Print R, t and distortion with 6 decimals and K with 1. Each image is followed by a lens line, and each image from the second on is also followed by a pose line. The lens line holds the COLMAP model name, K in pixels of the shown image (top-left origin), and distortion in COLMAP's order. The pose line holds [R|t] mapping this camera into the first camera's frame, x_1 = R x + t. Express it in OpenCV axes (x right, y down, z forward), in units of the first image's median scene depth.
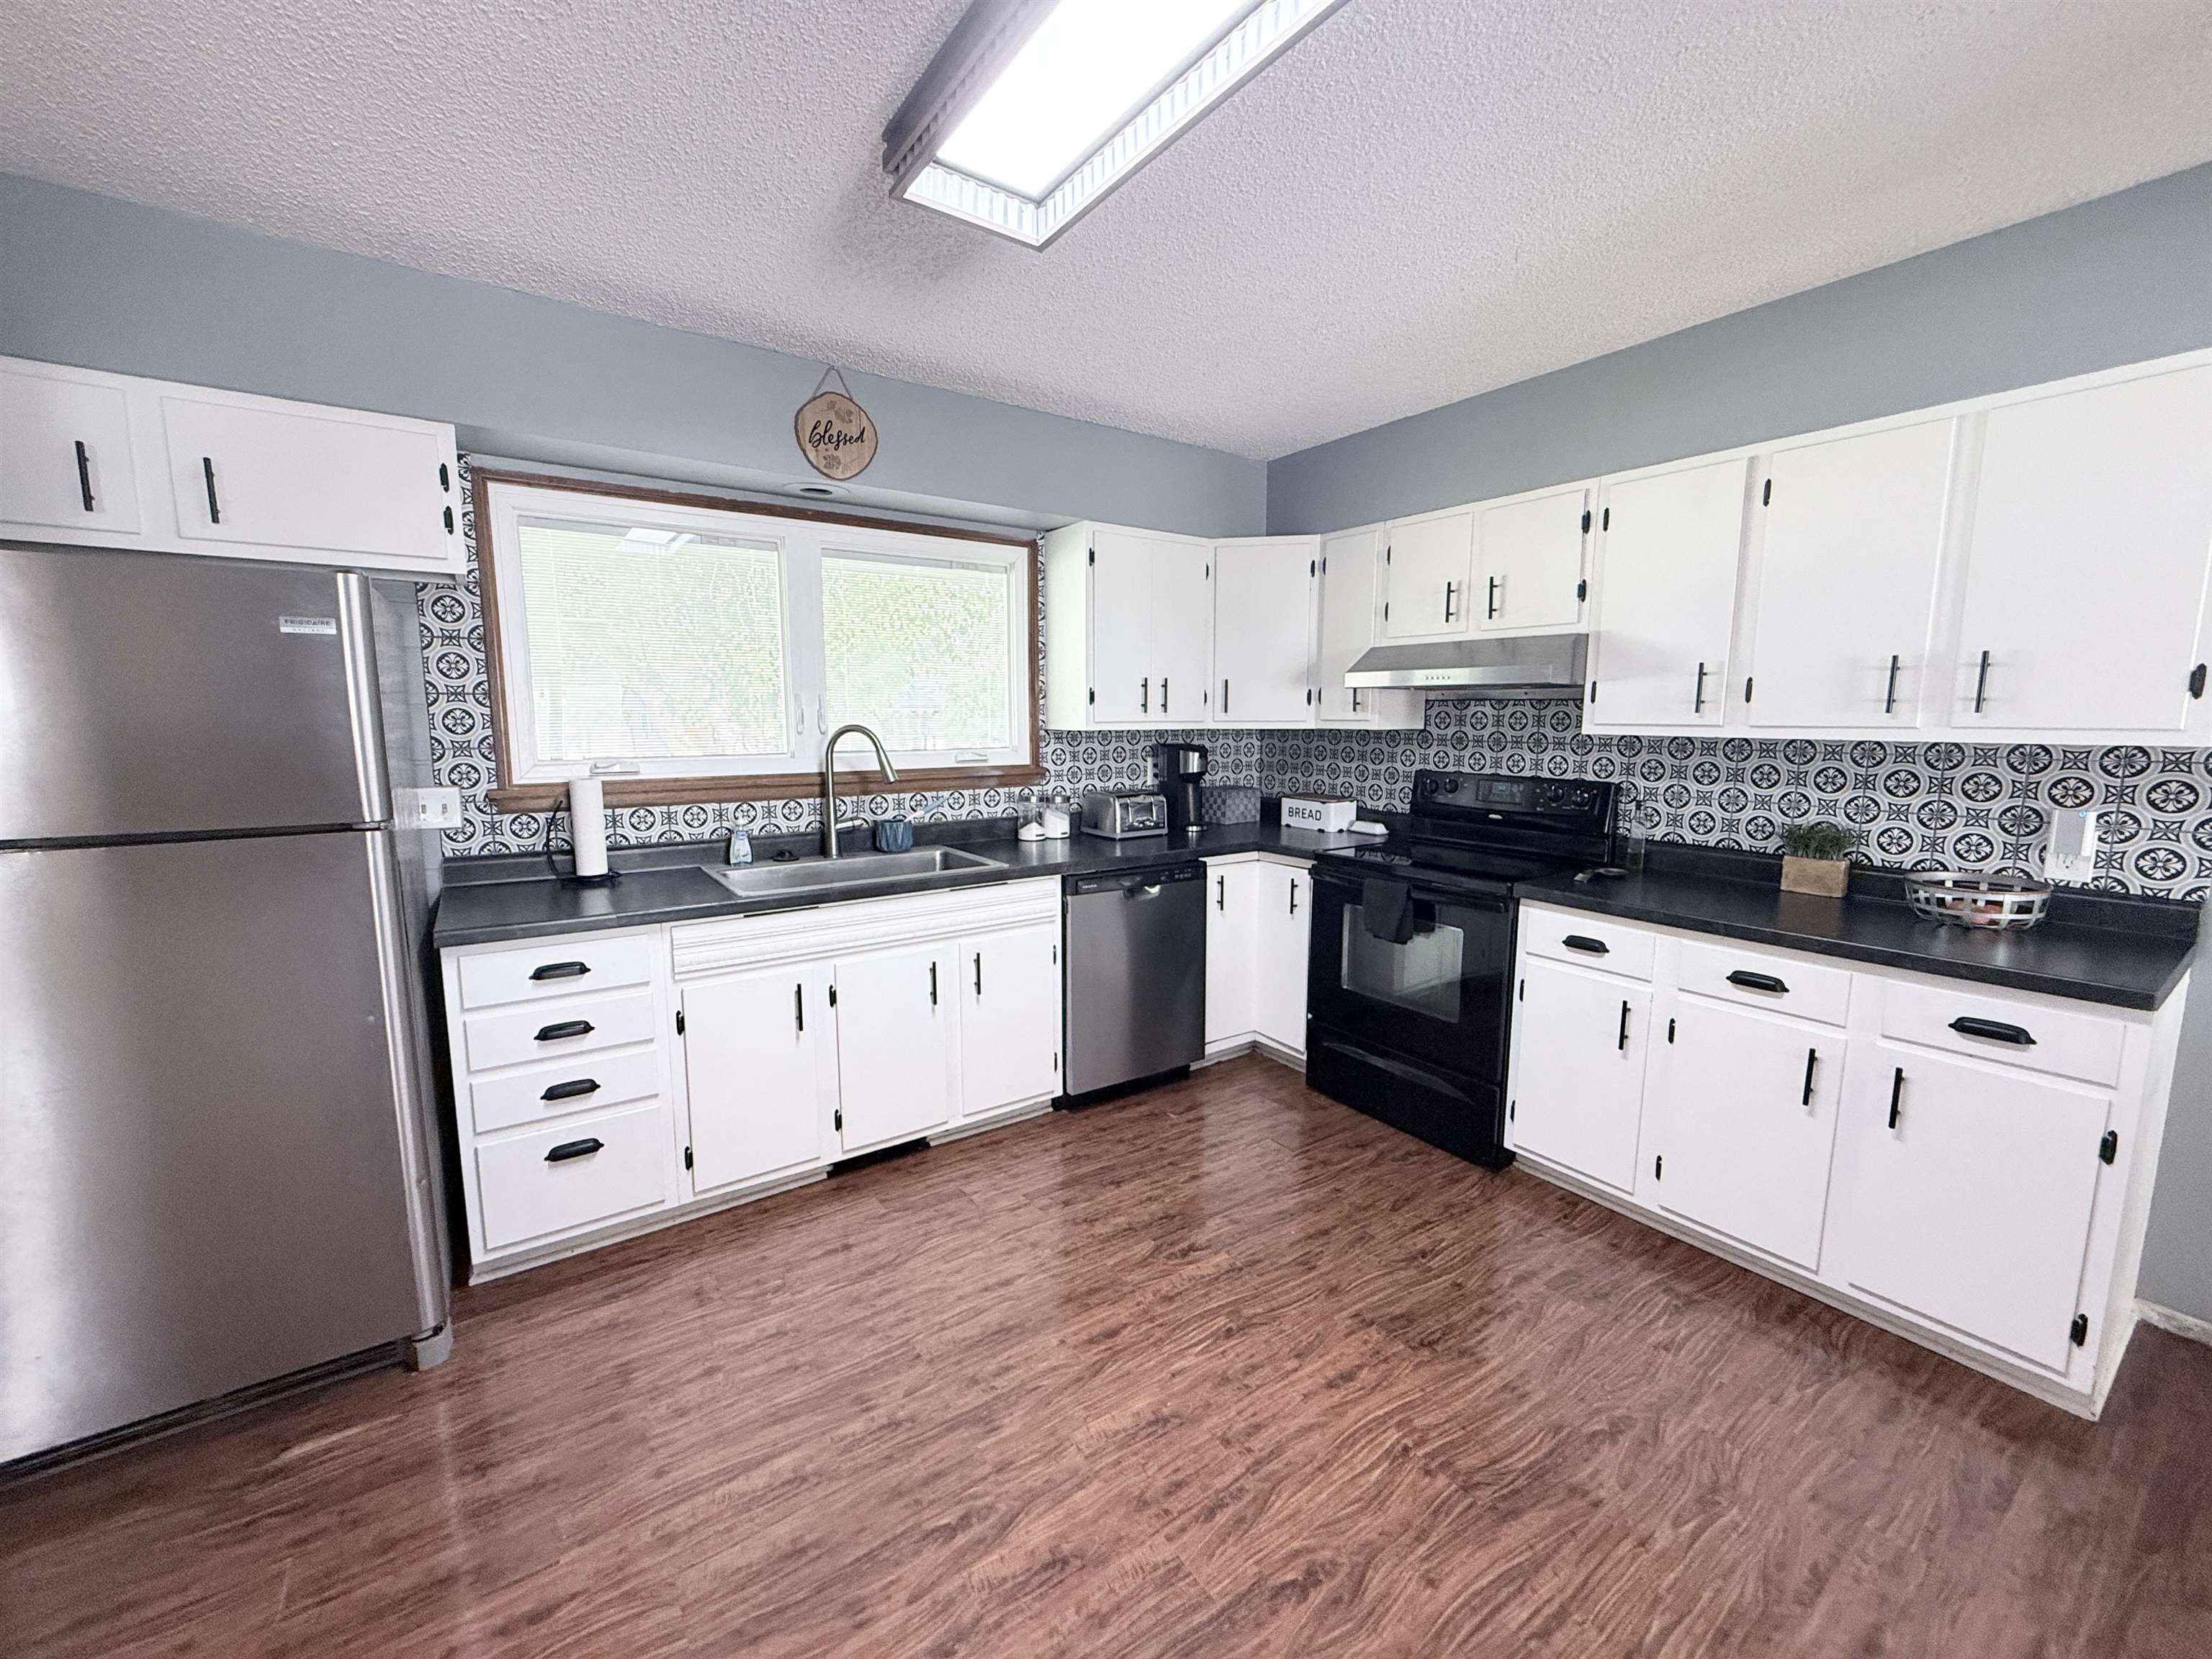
lens RADIAL K [[881.1, 0, 1101.7], [0, 881.1, 828.7], [0, 0, 1]] dist [0.000741, -0.000170]
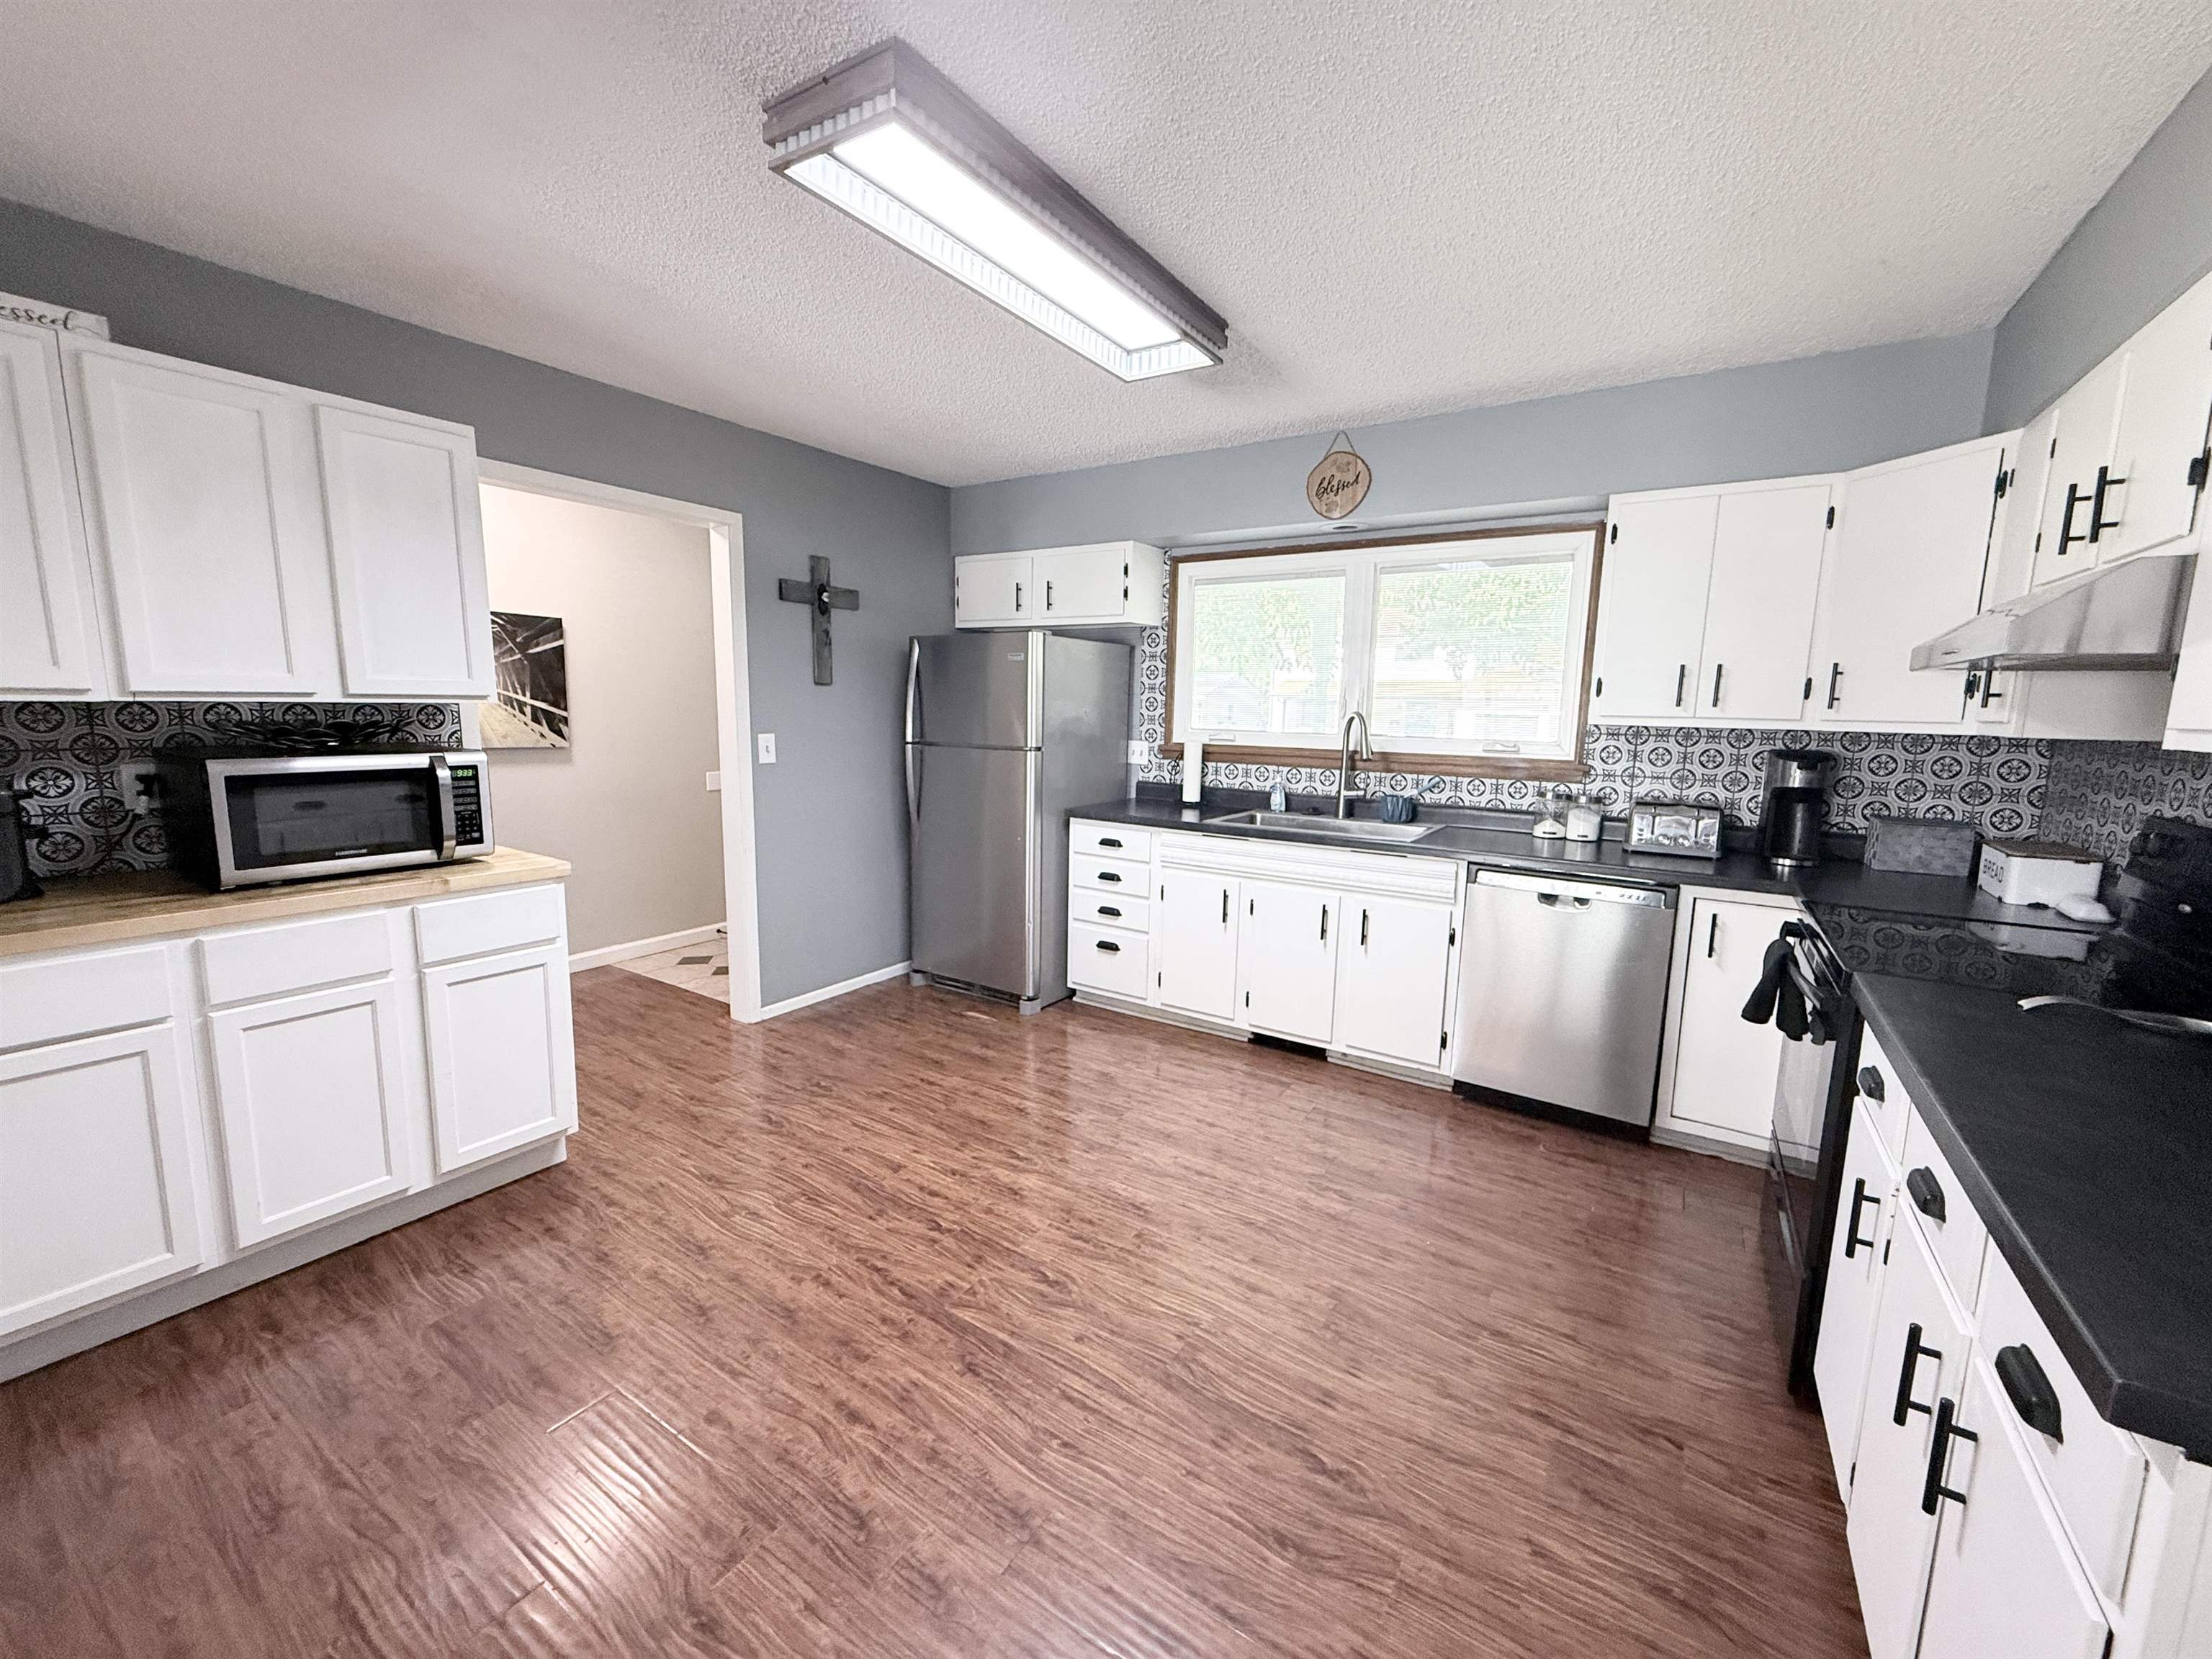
lens RADIAL K [[881.1, 0, 1101.7], [0, 881.1, 828.7], [0, 0, 1]] dist [0.000741, -0.000170]
pose [[0.372869, 0.137454, -0.917646, 0.896609], [-0.140277, 0.985950, 0.090686, -0.022778], [0.917219, 0.094911, 0.386912, 0.259141]]
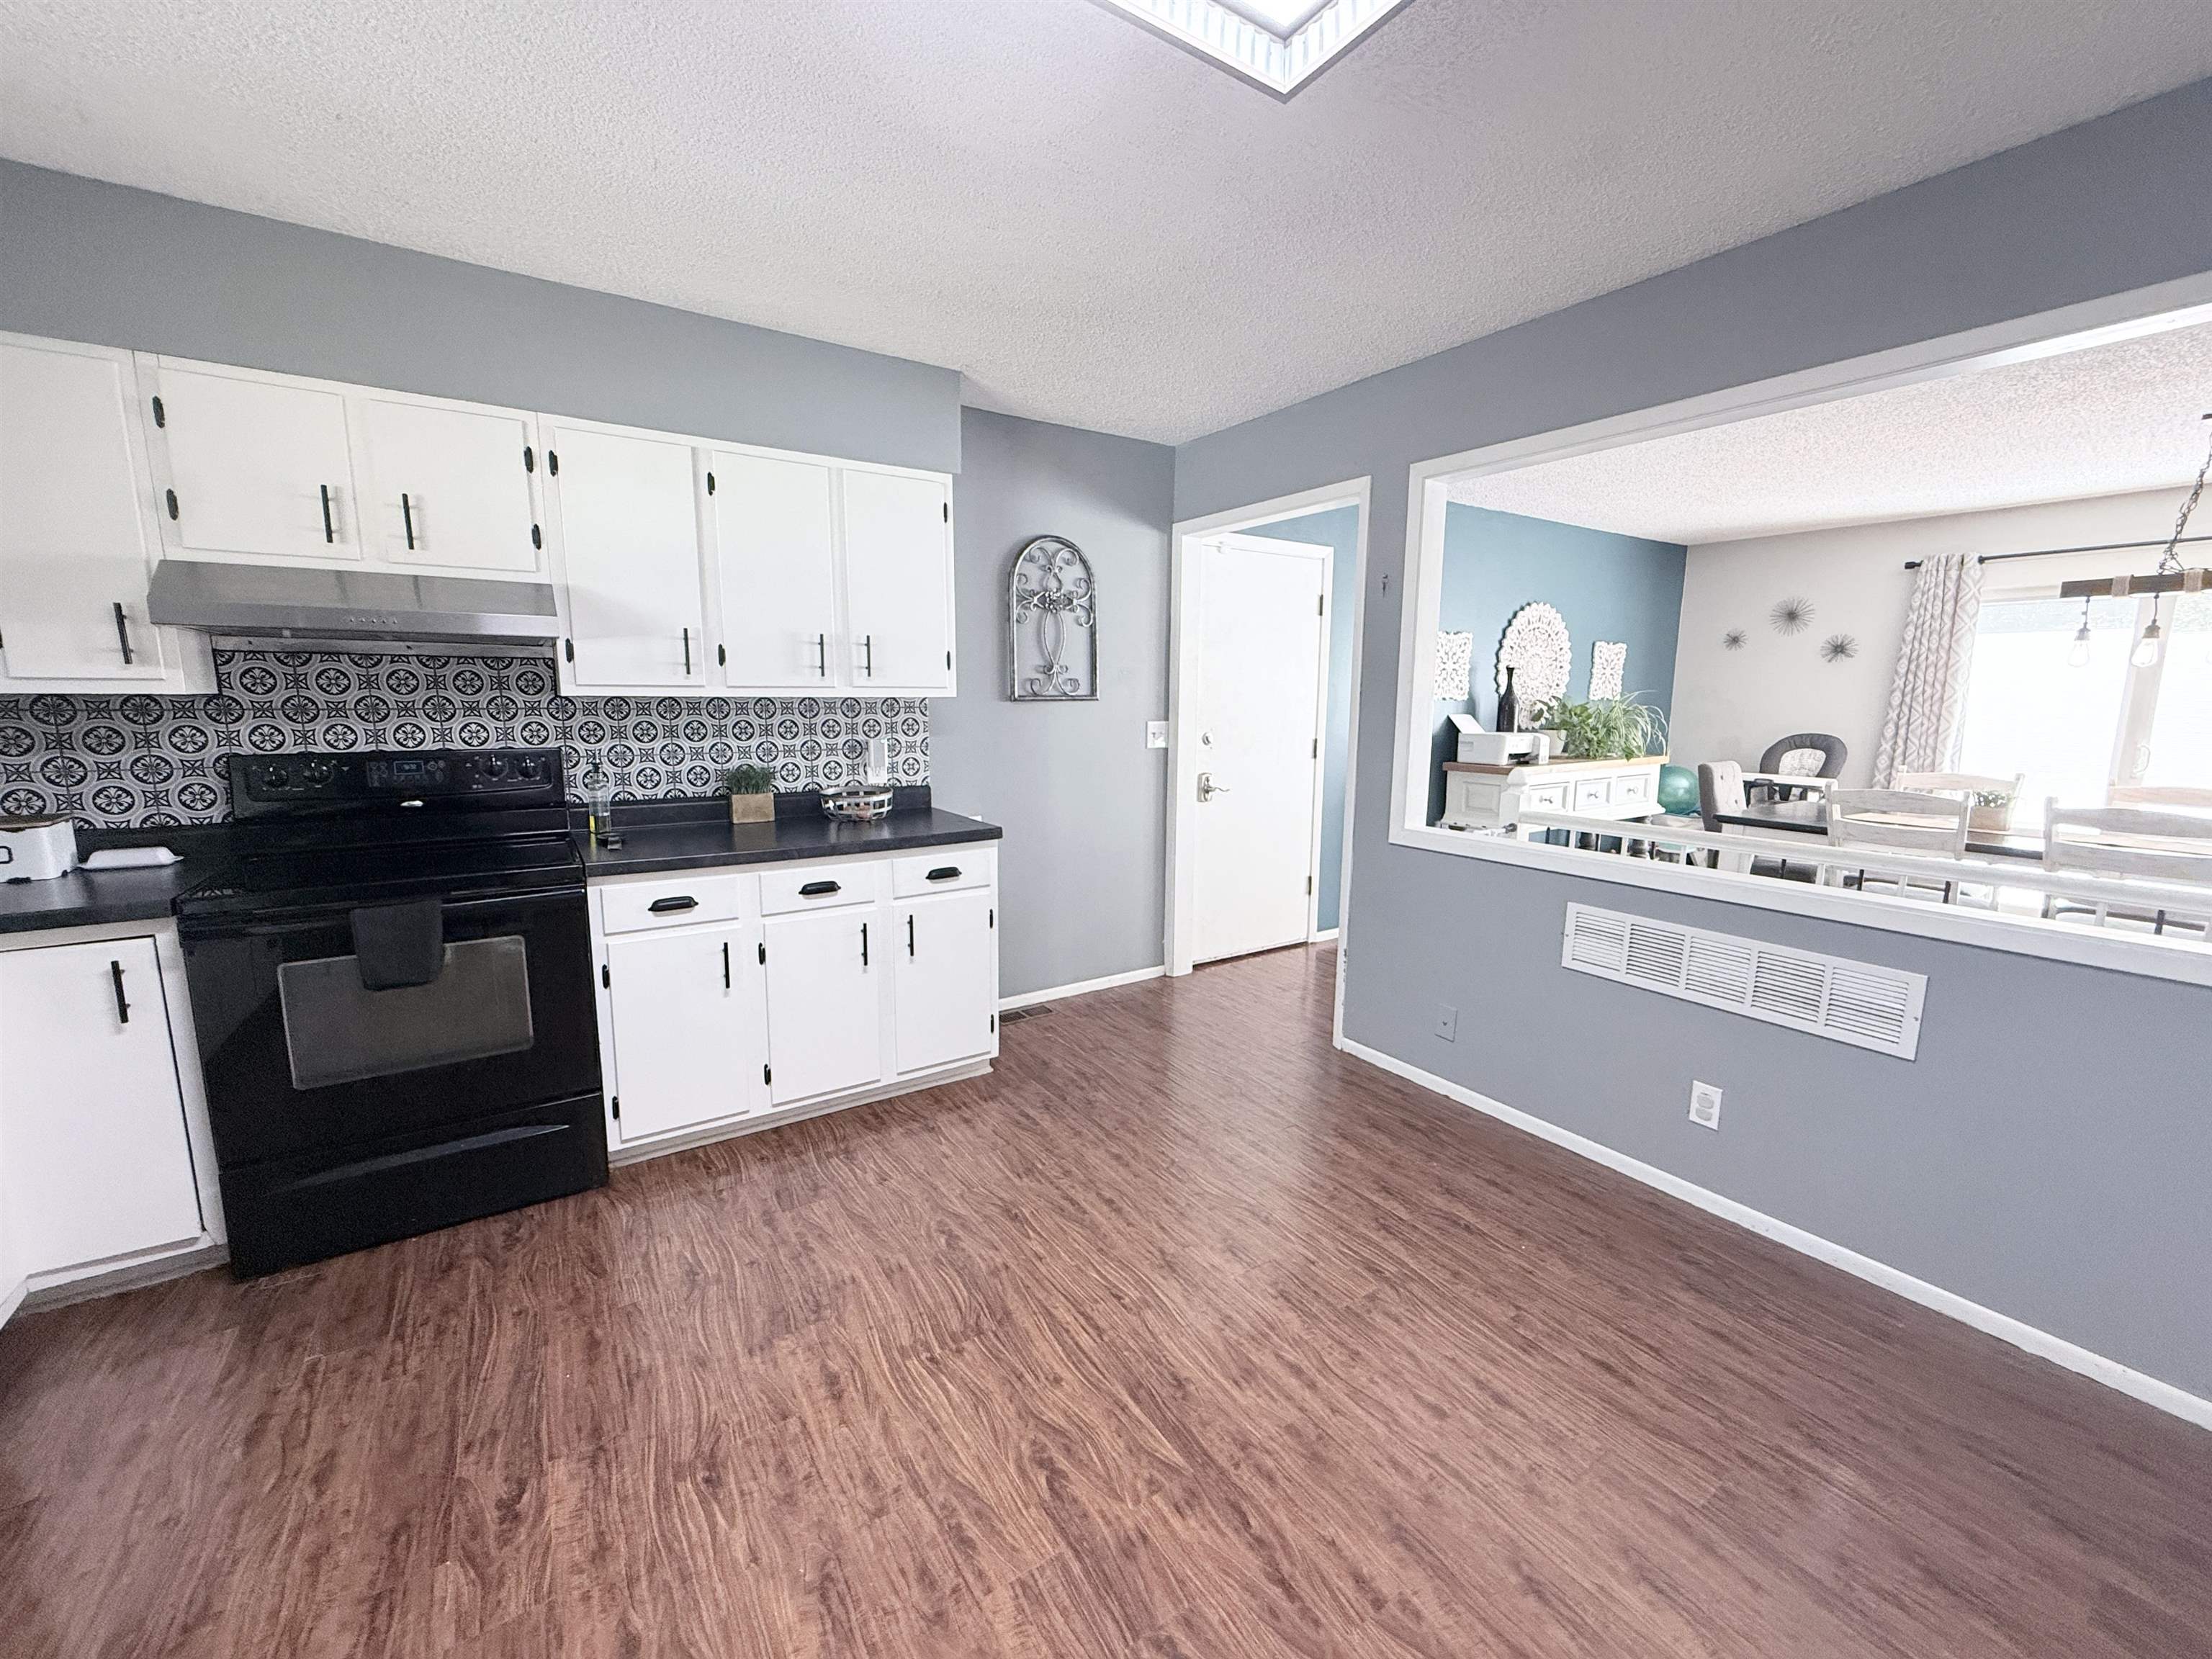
lens RADIAL K [[881.1, 0, 1101.7], [0, 881.1, 828.7], [0, 0, 1]] dist [0.000741, -0.000170]
pose [[0.023619, -0.154625, 0.987691, -0.425805], [0.124354, 0.980748, 0.150564, -0.044722], [-0.991957, 0.119267, 0.042393, 0.471172]]
